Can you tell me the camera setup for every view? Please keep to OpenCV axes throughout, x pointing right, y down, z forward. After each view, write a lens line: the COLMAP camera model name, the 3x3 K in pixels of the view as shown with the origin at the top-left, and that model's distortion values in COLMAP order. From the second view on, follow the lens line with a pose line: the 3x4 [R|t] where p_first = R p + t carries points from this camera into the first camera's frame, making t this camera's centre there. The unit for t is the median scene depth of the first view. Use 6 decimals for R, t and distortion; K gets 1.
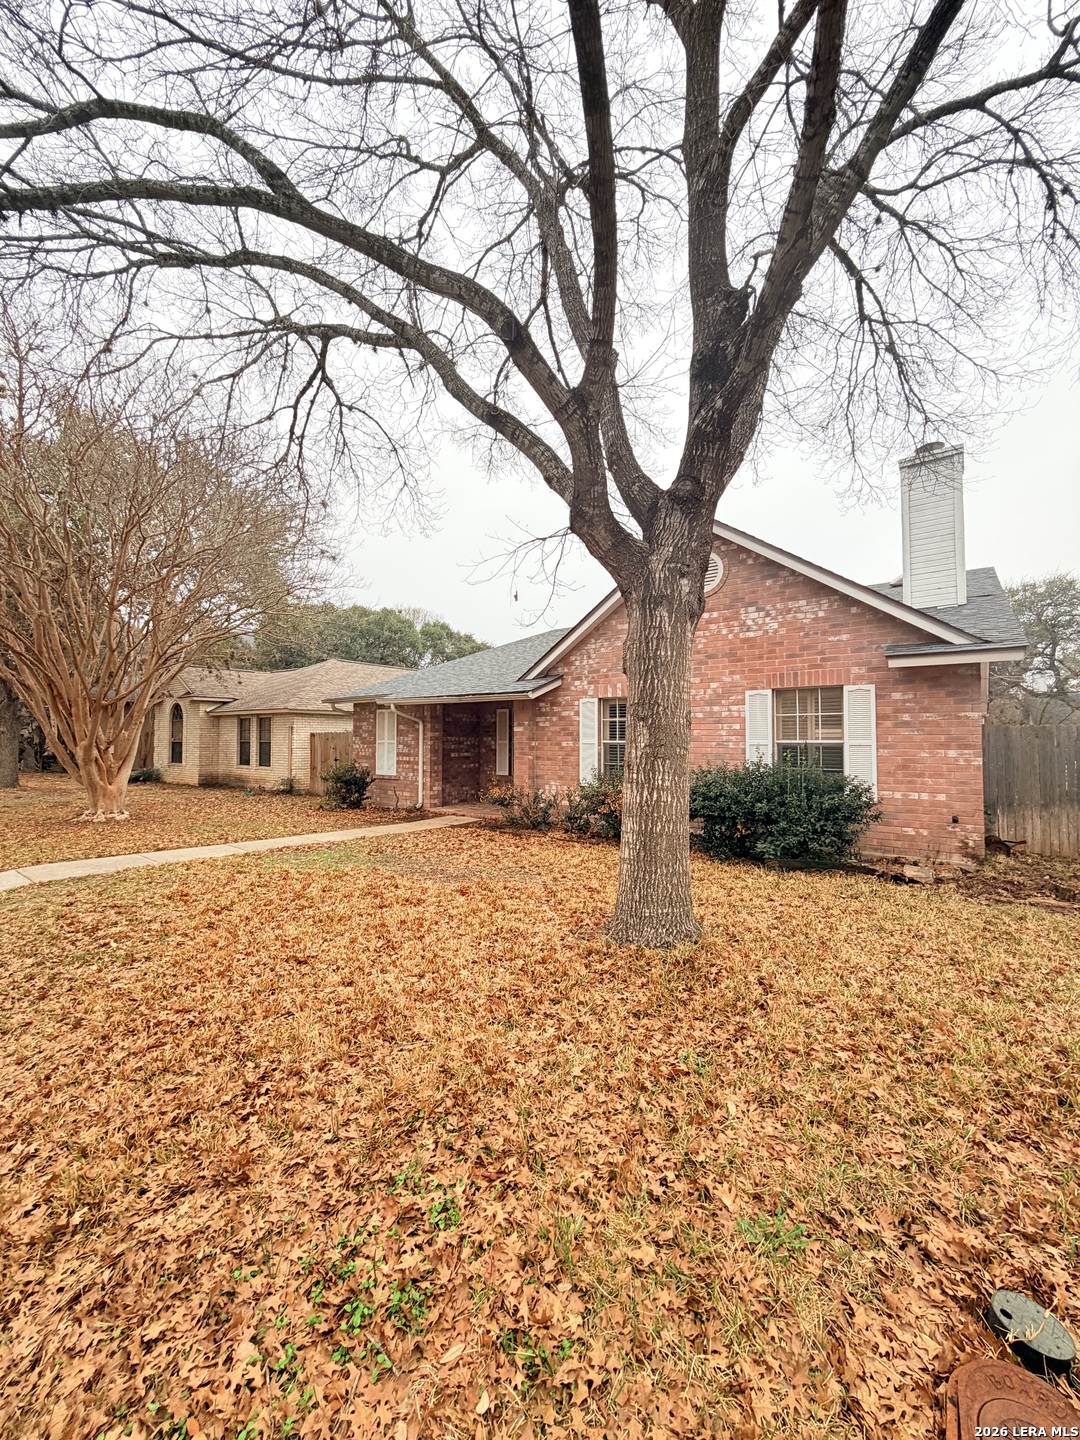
lens RADIAL K [[577.2, 0, 540.5], [0, 577.2, 718.2], [0, 0, 1]] dist [-0.000163, 0.000227]
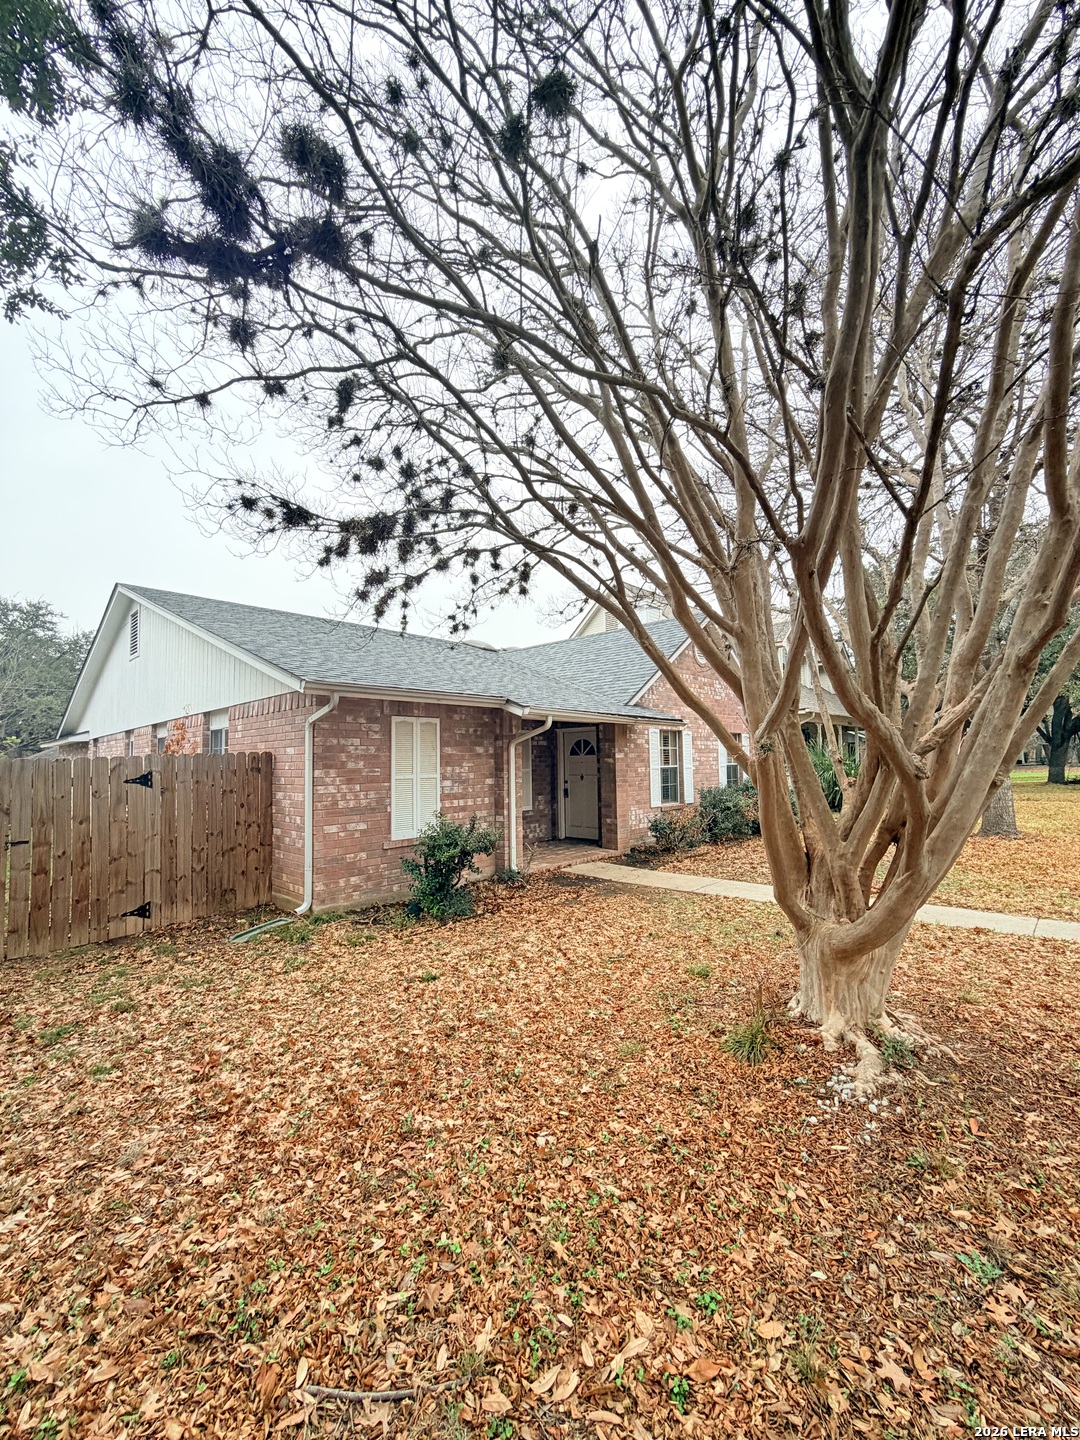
lens RADIAL K [[577.2, 0, 540.3], [0, 577.2, 725.5], [0, 0, 1]] dist [-0.000163, 0.000227]
pose [[0.115058, 0.053113, 0.991938, -1.257845], [-0.025865, 0.998391, -0.050458, 0.026601], [-0.993022, -0.019850, 0.116246, 1.291532]]
